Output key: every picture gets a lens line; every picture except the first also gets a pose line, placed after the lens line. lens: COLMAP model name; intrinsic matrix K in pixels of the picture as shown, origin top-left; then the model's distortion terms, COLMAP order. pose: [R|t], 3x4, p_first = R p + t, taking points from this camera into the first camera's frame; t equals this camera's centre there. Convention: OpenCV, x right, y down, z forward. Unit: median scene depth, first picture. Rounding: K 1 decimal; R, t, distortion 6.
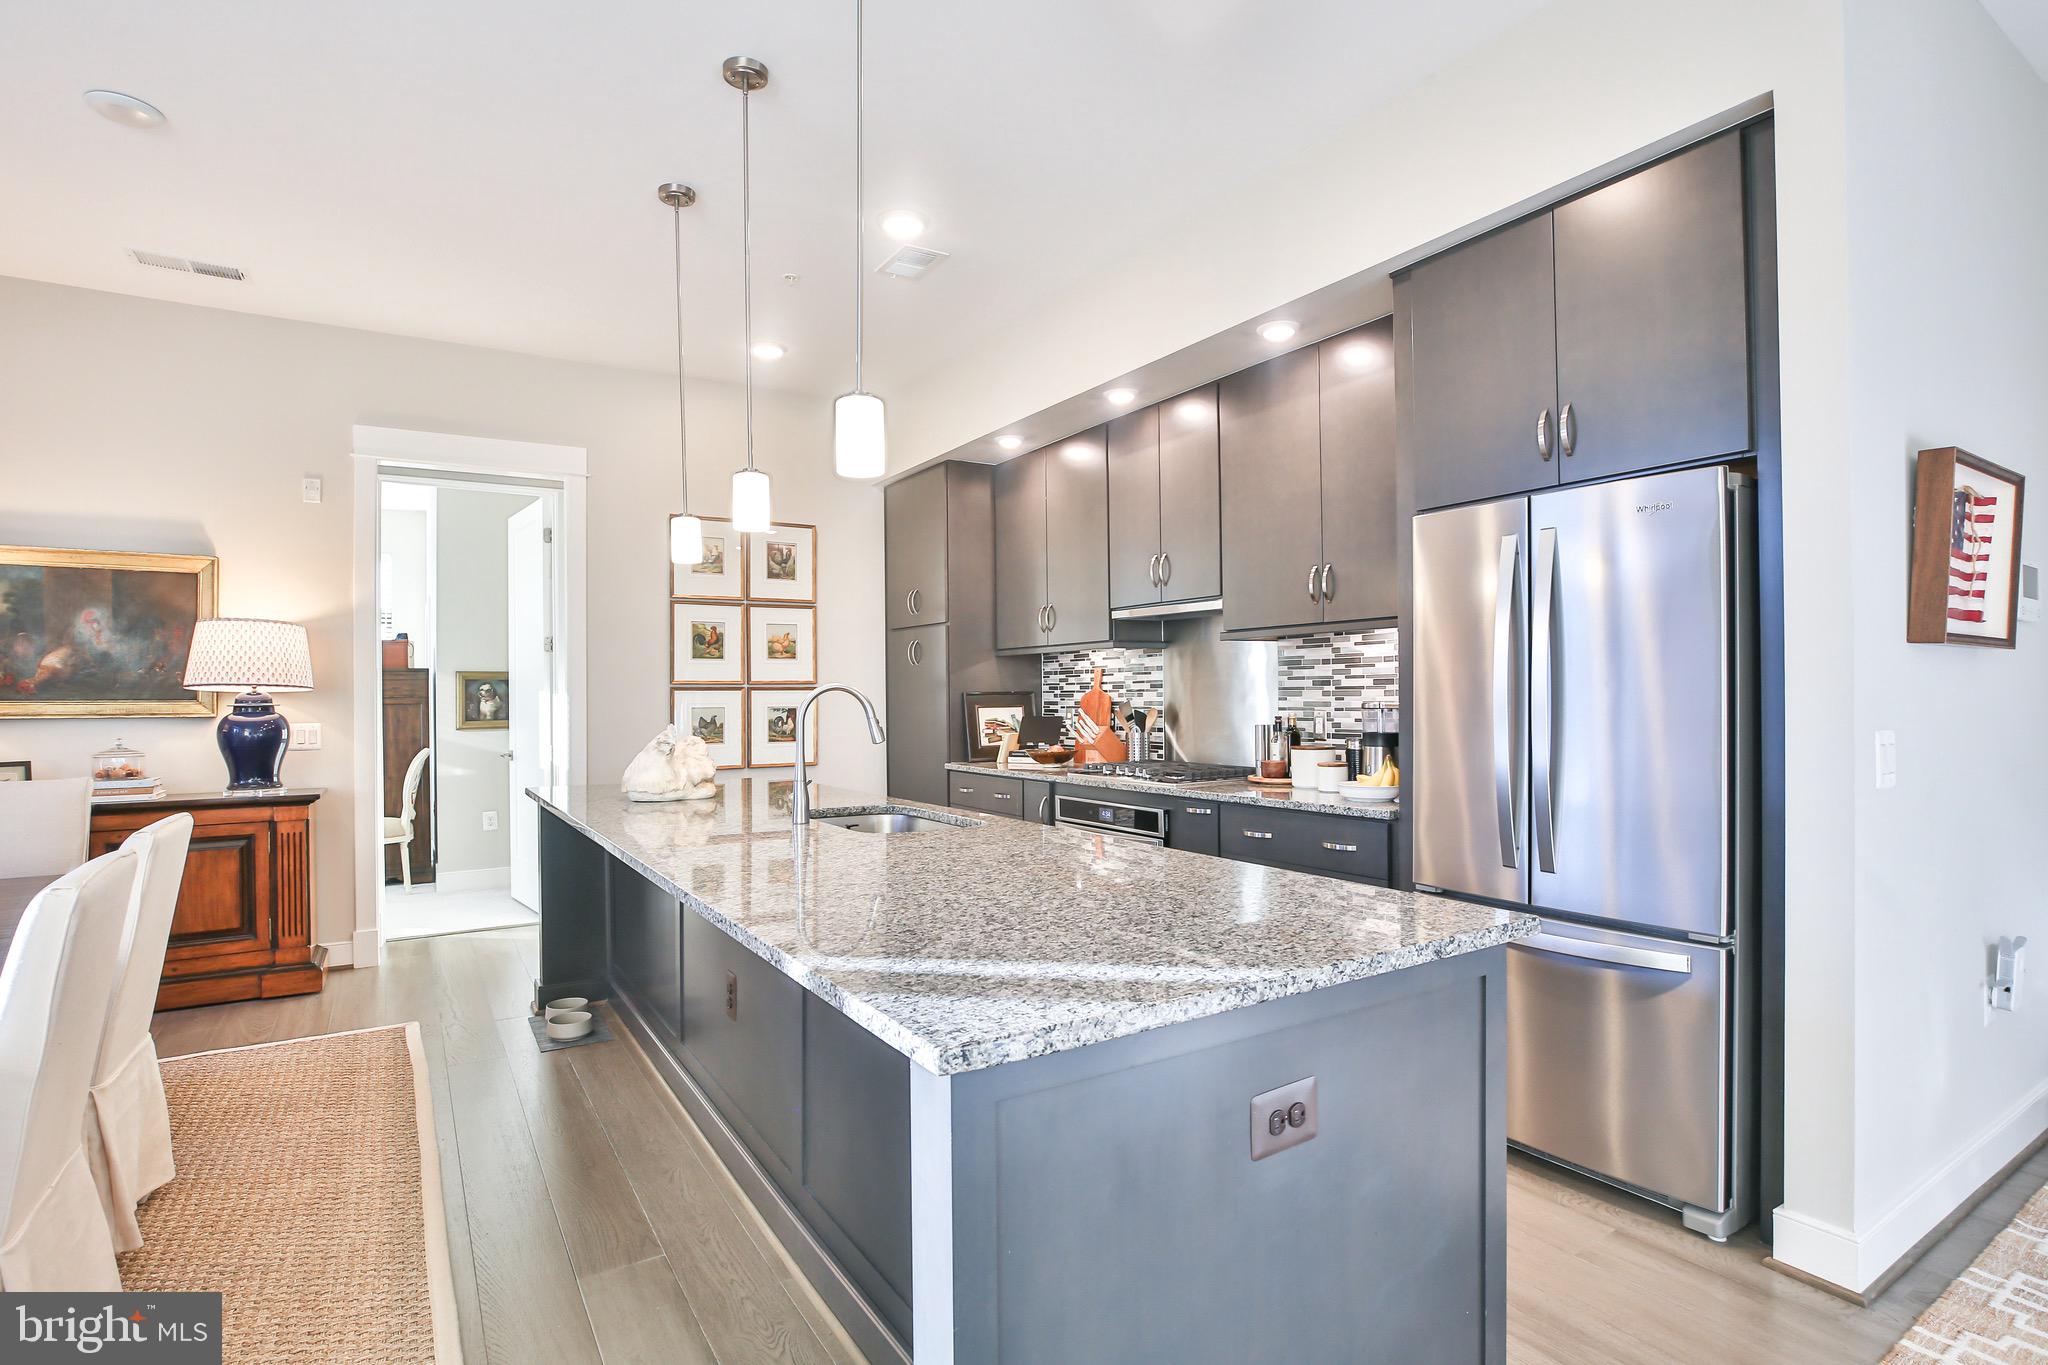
lens RADIAL K [[1024.7, 0, 1004.9], [0, 1024.7, 685.3], [0, 0, 1]] dist [-0.003913, -0.000144]
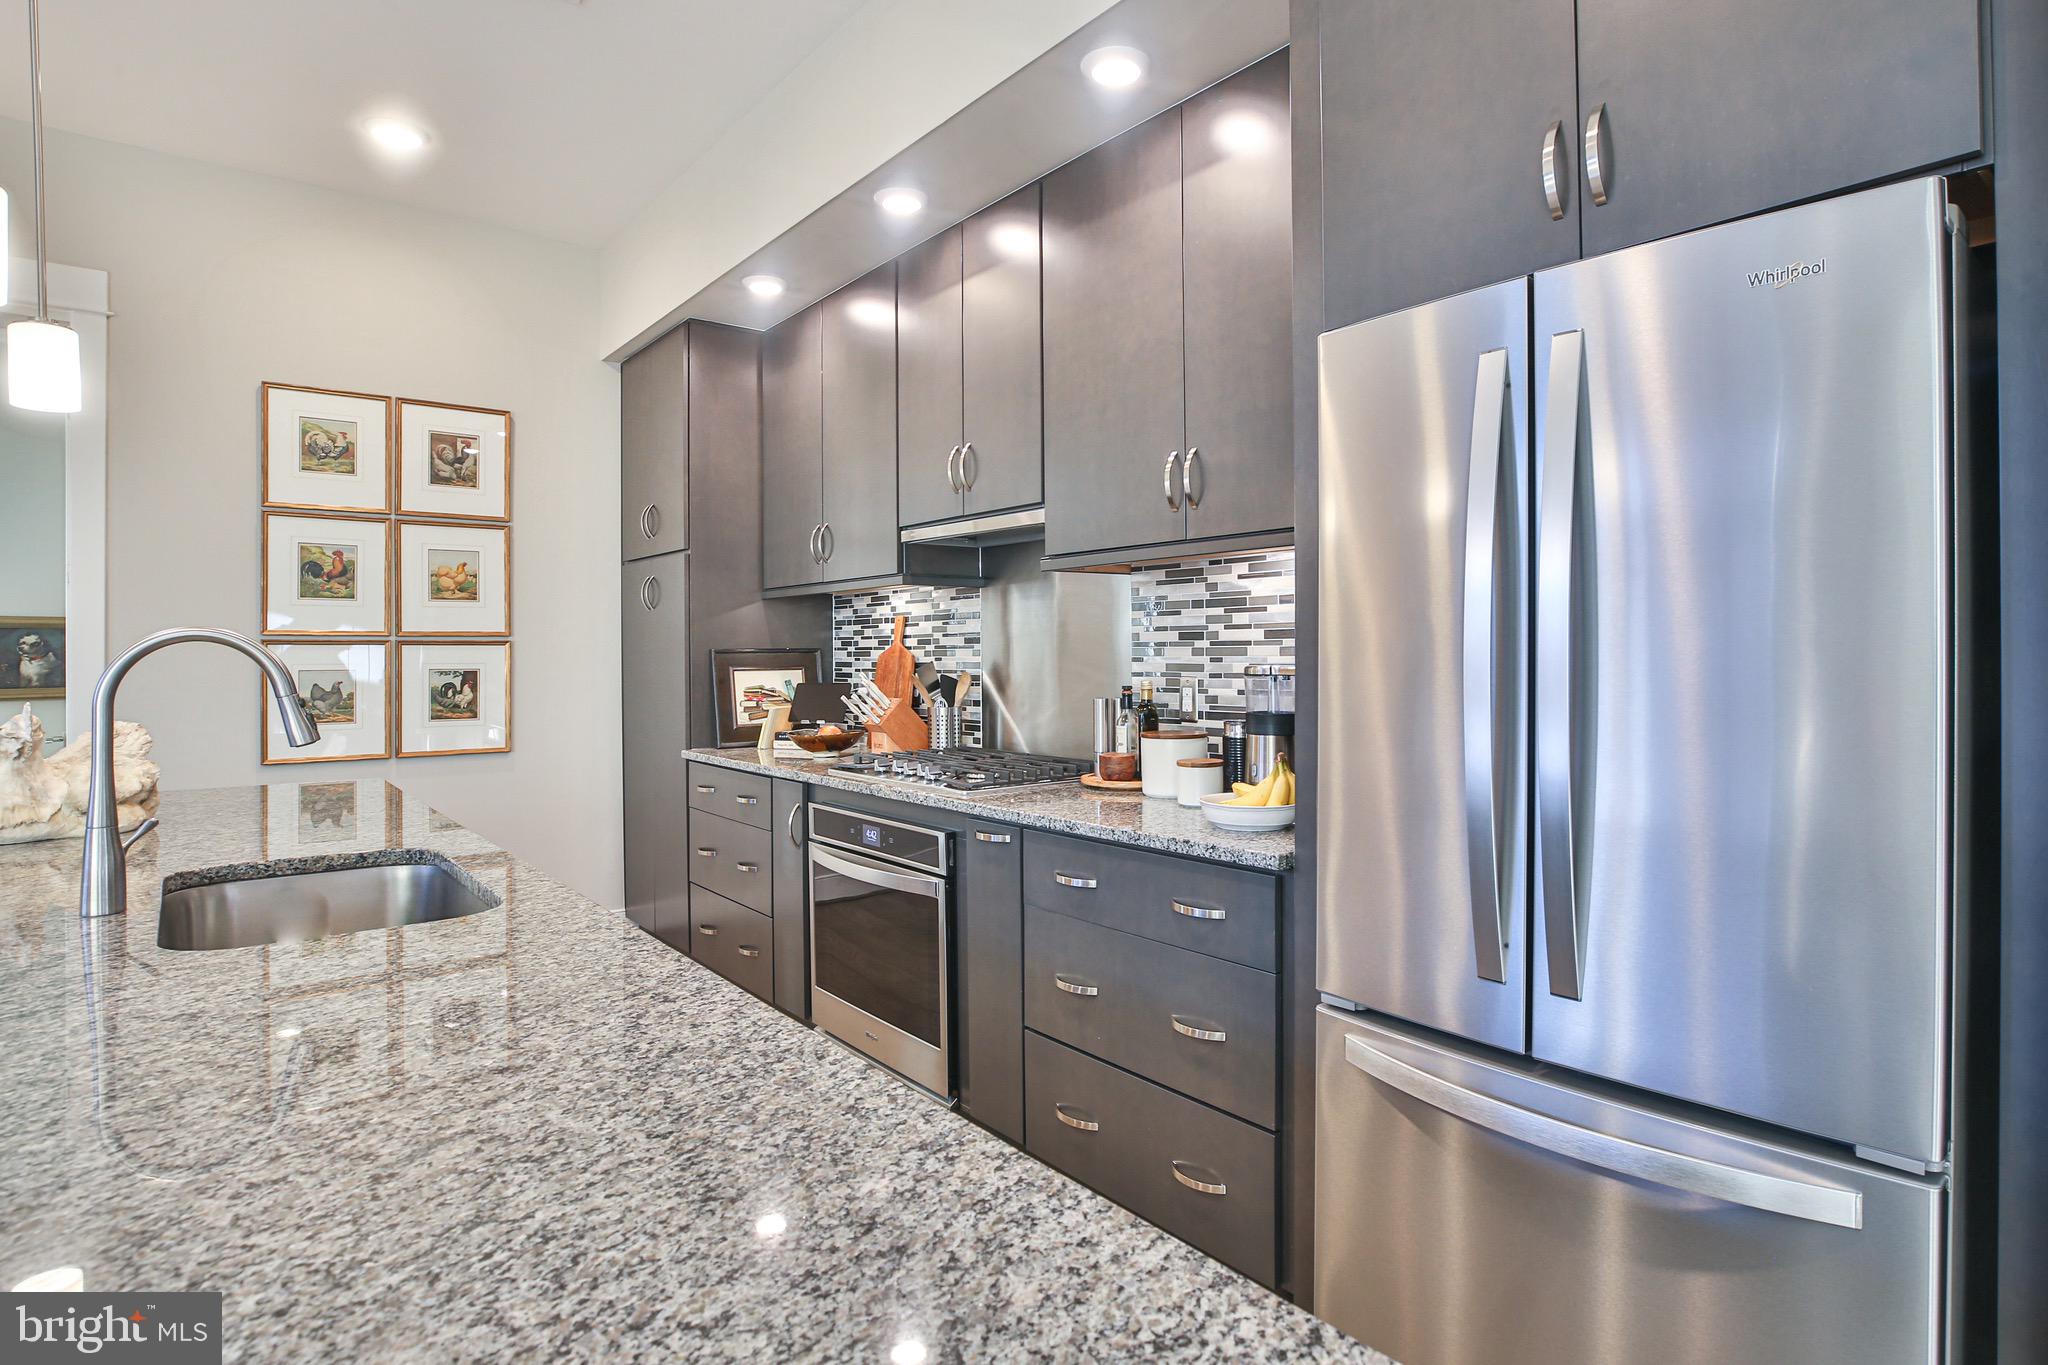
lens RADIAL K [[1092.0, 0, 1046.4], [0, 1092.0, 638.0], [0, 0, 1]] dist [-0.002862, -0.000521]
pose [[0.992045, 0.004840, 0.125792, 0.115574], [-0.004186, 0.999976, -0.005463, 0.003109], [-0.125816, 0.004893, 0.992042, 0.279932]]
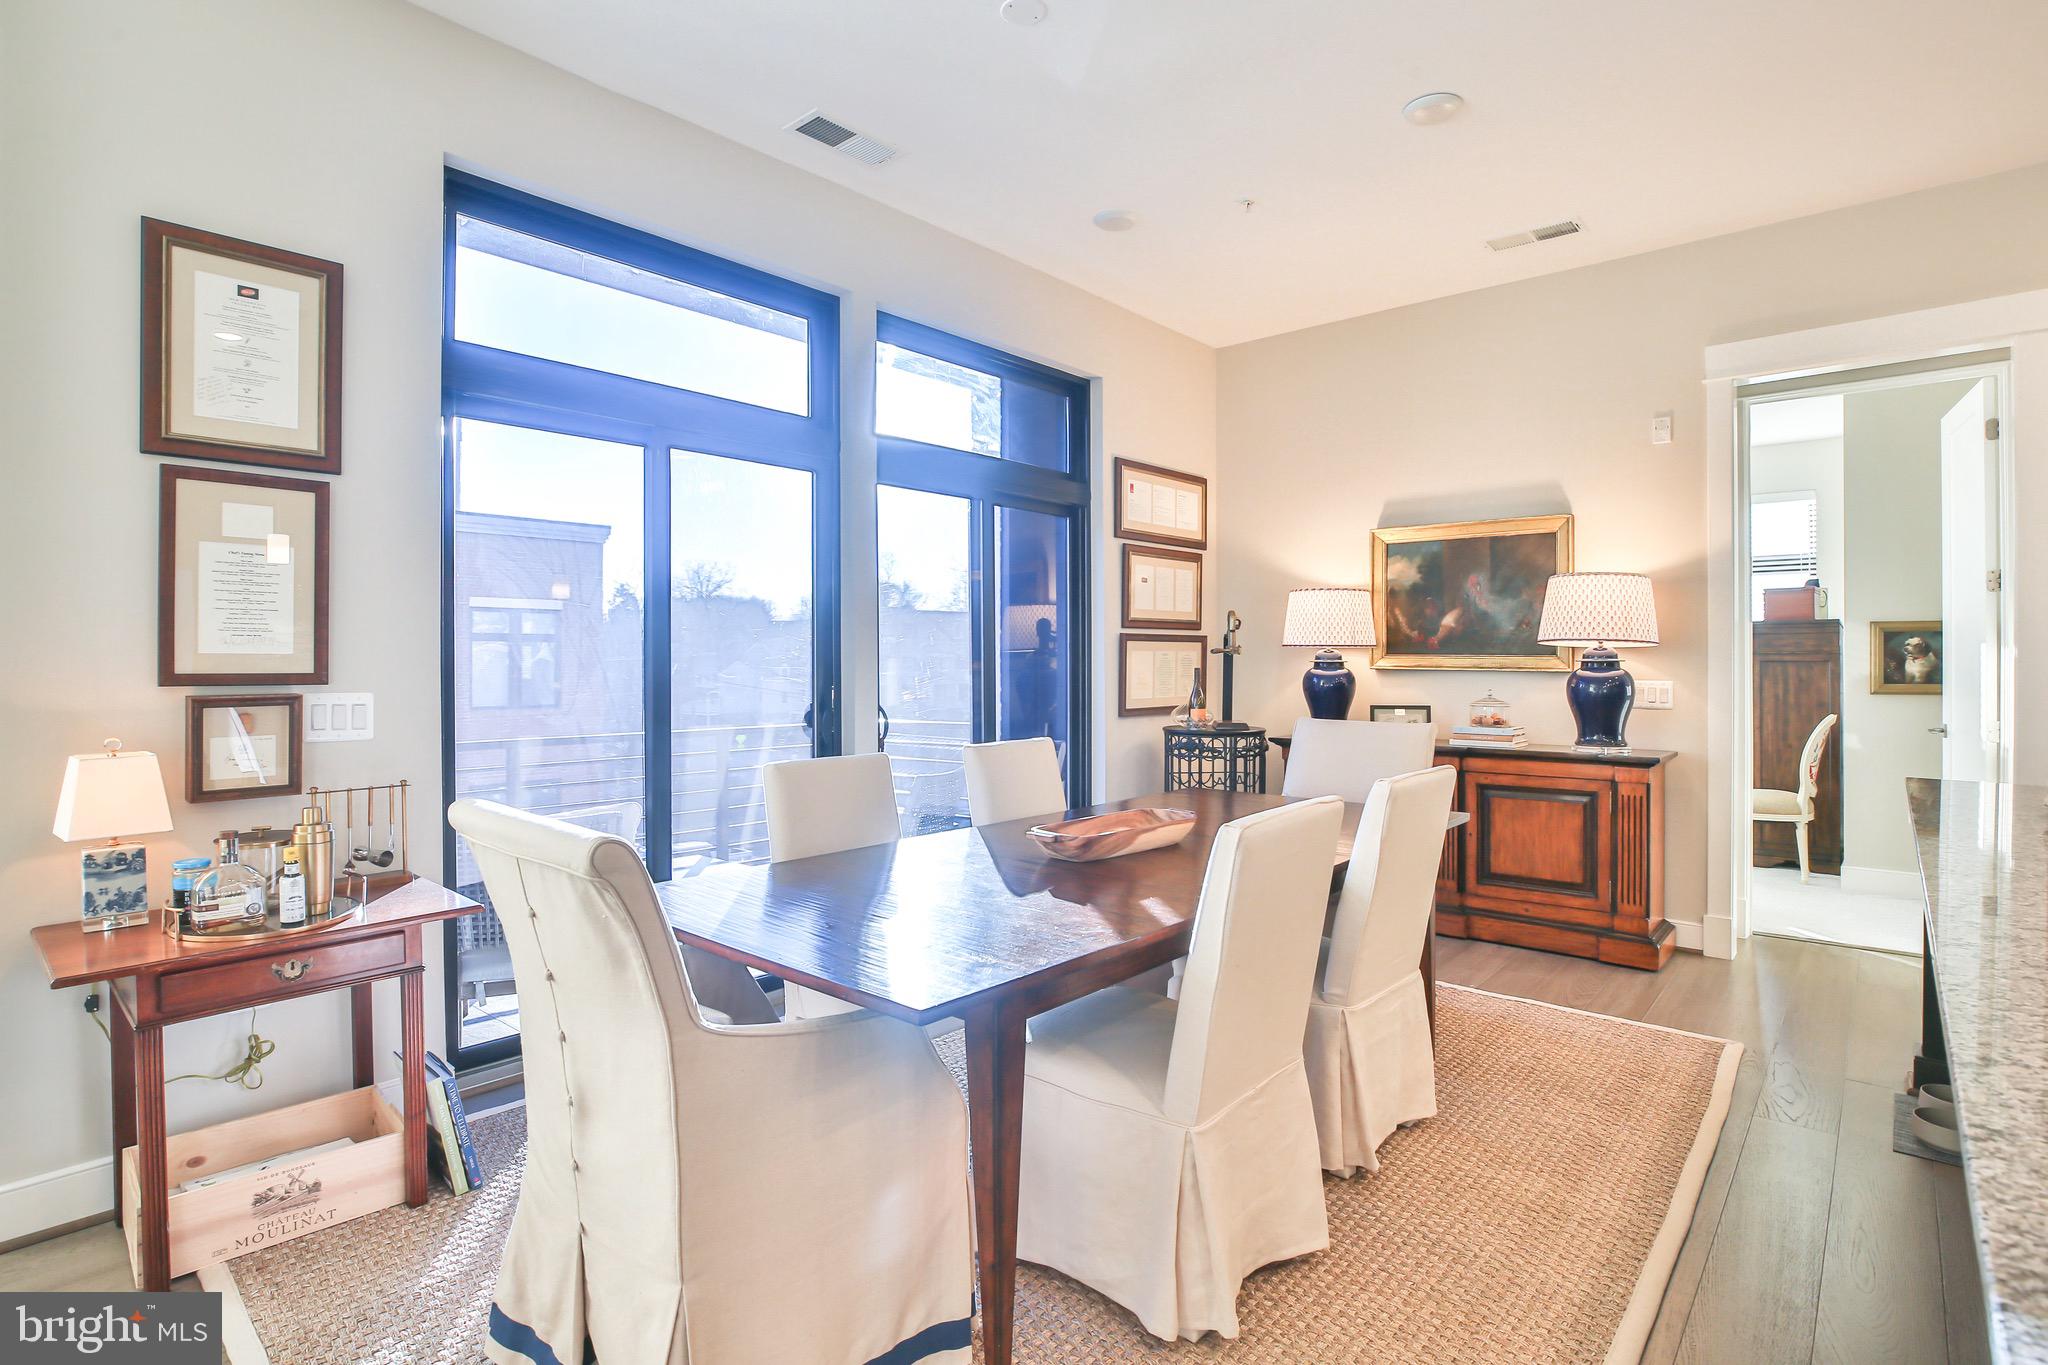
lens RADIAL K [[1014.5, 0, 1020.9], [0, 1014.5, 661.9], [0, 0, 1]] dist [-0.020691, 0.000440]
pose [[0.306734, 0.012103, -0.951718, 0.014514], [0.007202, 0.999861, 0.015036, 0.002157], [0.951768, -0.011466, 0.306604, 0.171725]]
